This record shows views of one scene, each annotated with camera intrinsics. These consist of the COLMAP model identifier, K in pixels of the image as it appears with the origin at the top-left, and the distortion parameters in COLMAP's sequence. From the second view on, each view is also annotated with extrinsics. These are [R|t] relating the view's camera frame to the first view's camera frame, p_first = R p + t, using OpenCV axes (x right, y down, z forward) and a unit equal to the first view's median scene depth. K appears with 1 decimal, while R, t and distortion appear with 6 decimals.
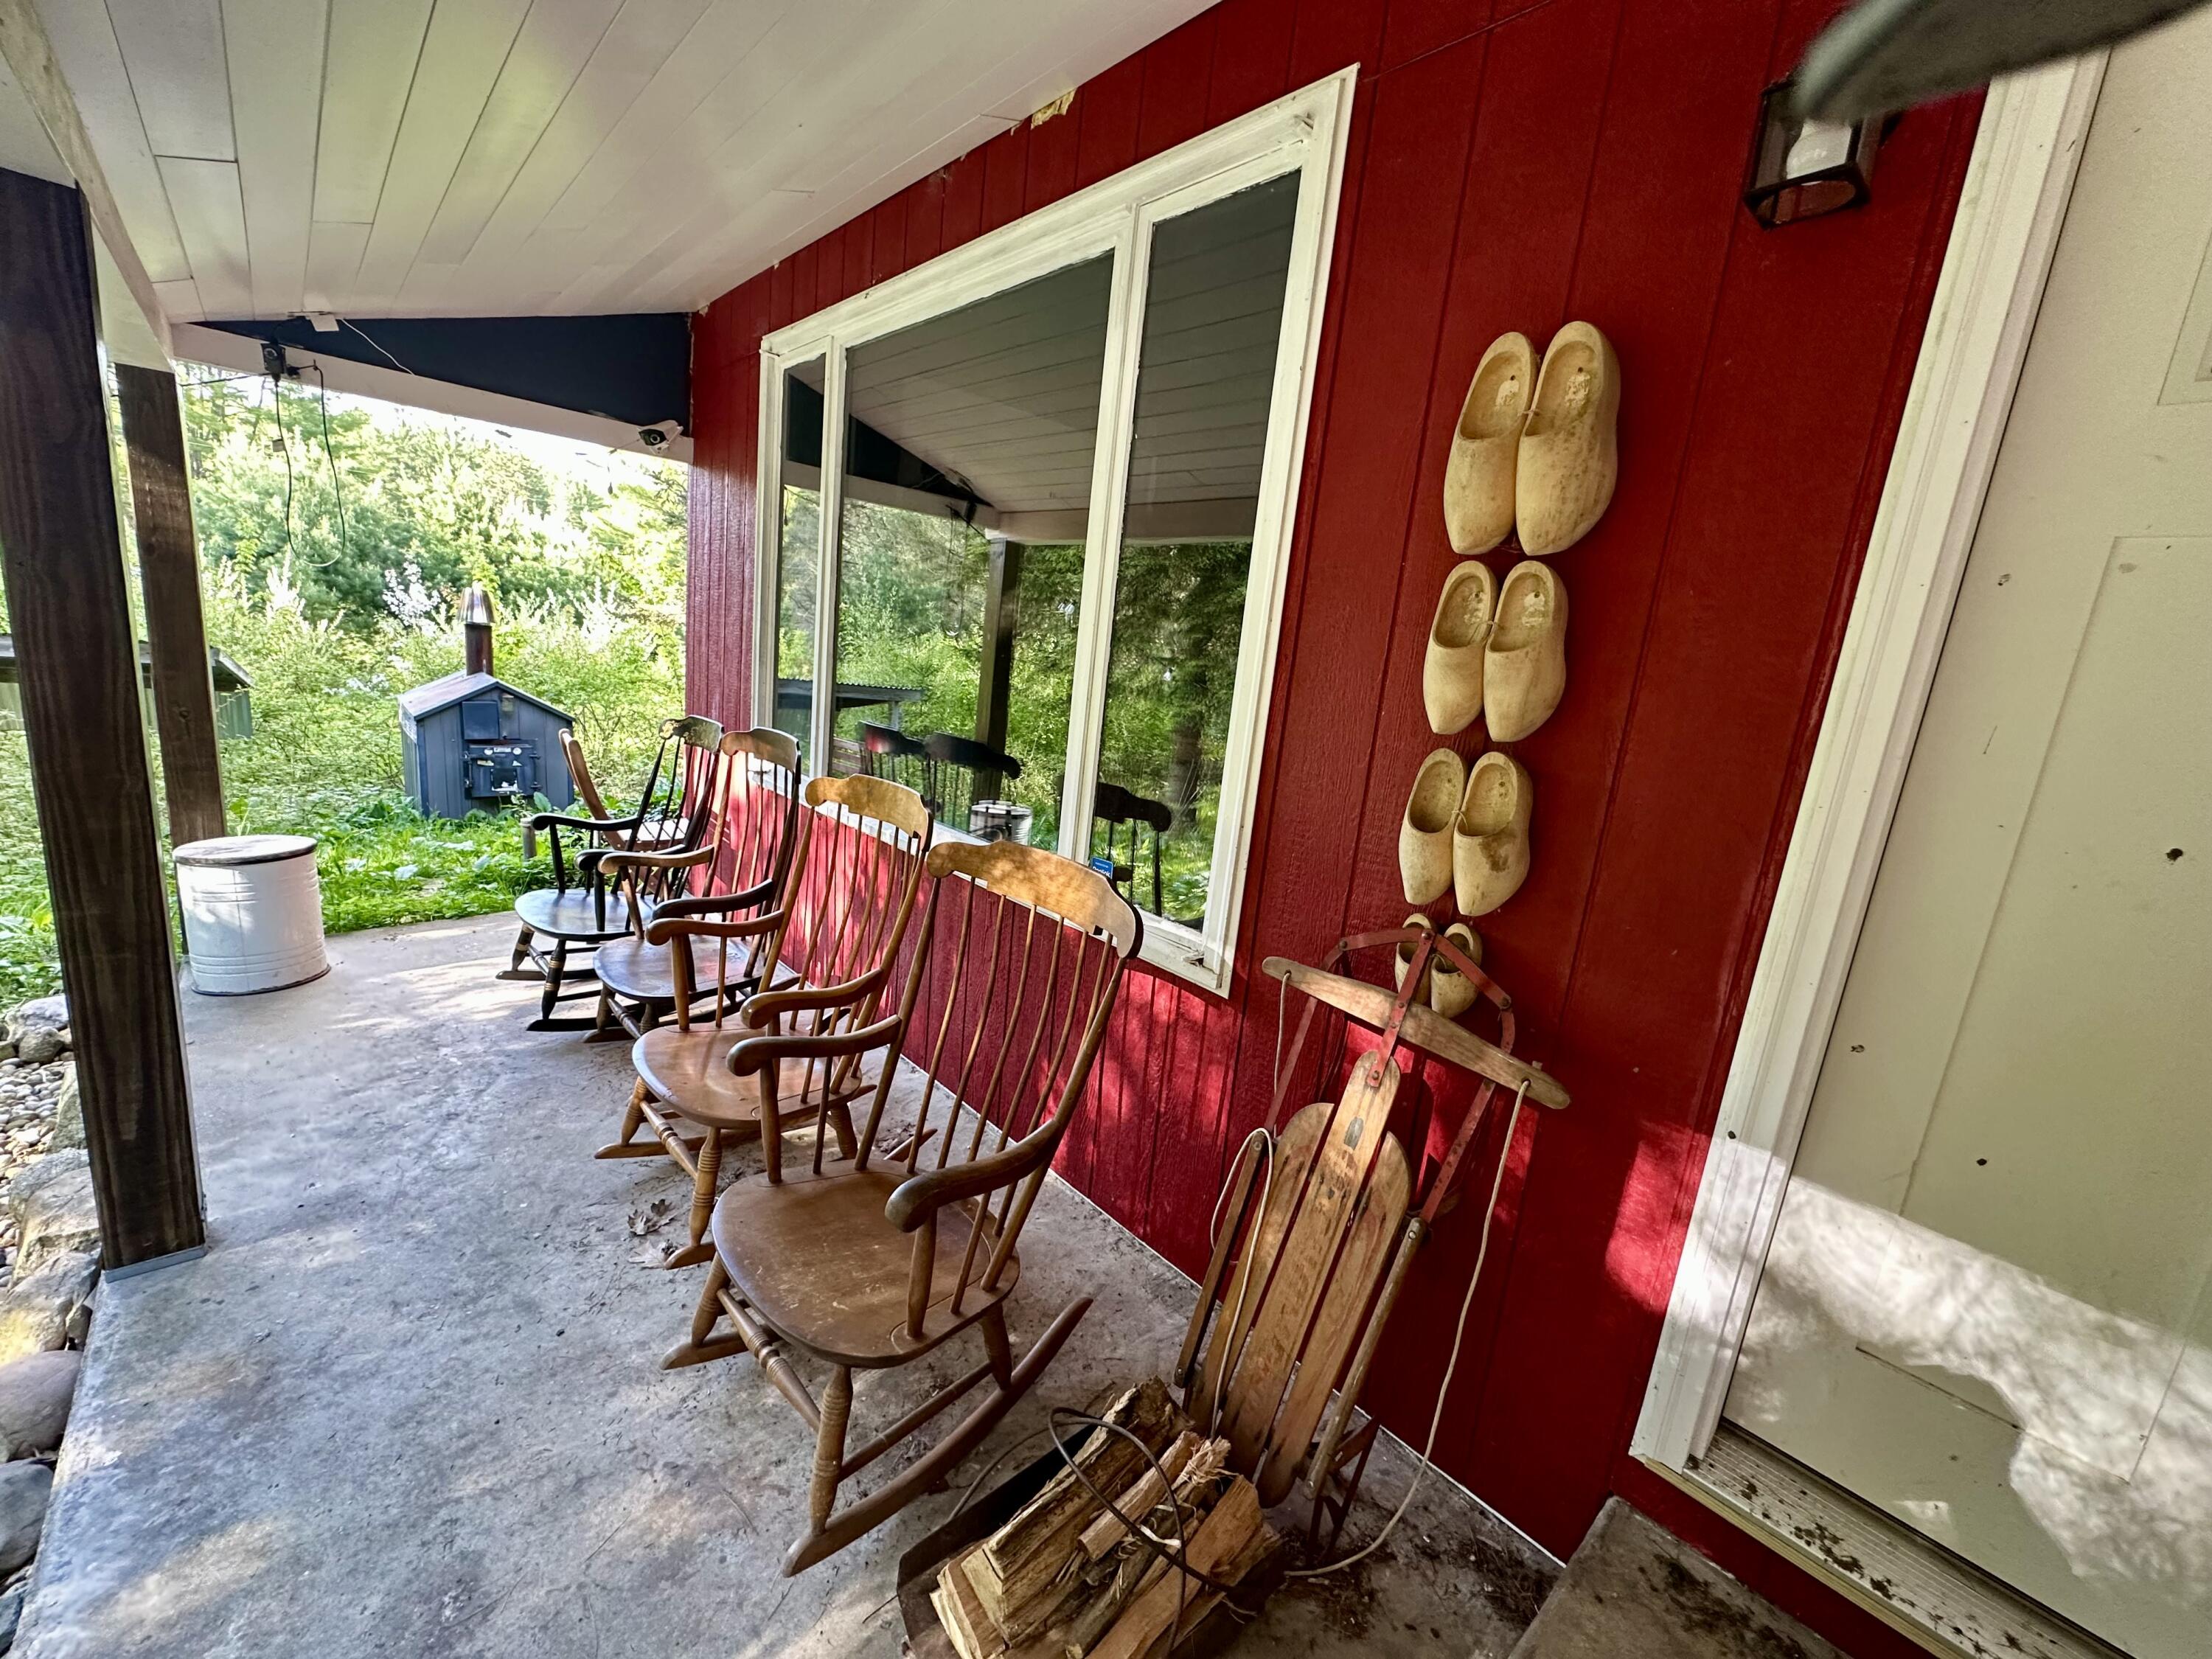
lens RADIAL K [[882.6, 0, 1106.0], [0, 882.6, 829.5], [0, 0, 1]] dist [-0.003513, 0.000332]
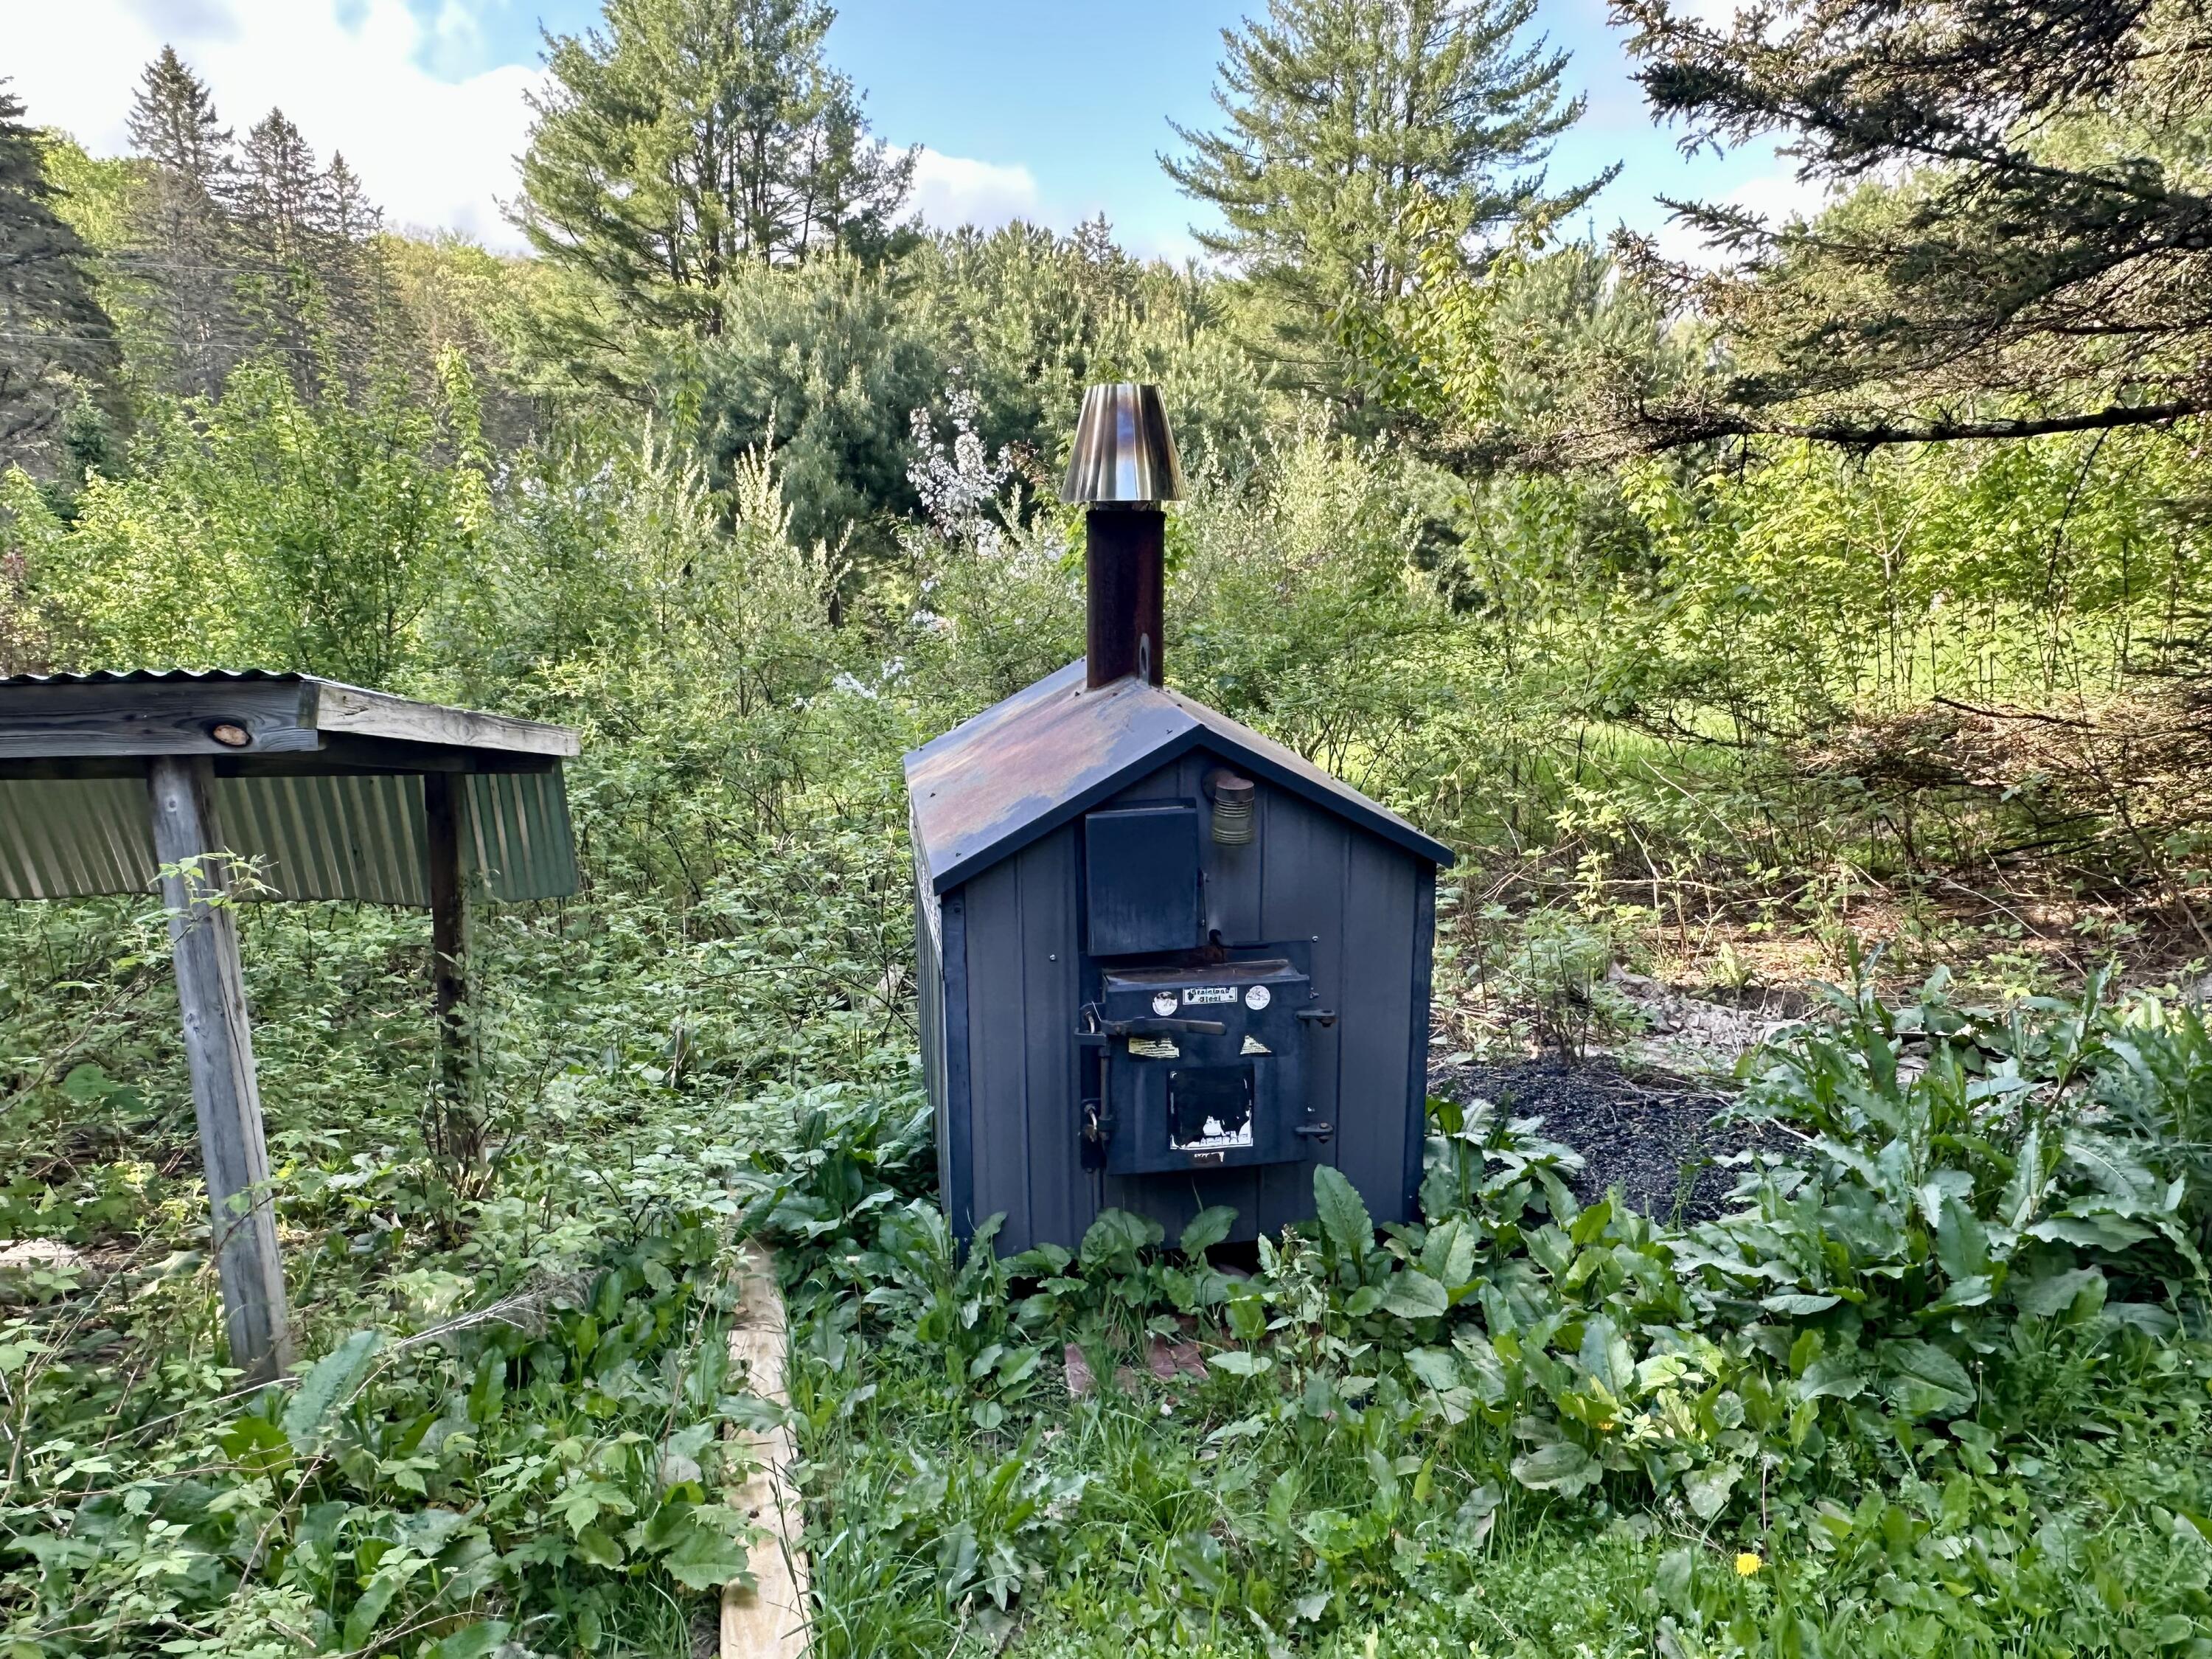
lens RADIAL K [[1554.3, 0, 1106.0], [0, 1554.3, 829.5], [0, 0, 1]] dist [-0.002236, -0.000178]
pose [[0.836882, 0.018765, -0.547062, -0.315236], [-0.021159, 0.999774, 0.001925, -0.092948], [0.546975, 0.009964, 0.837090, 0.412189]]
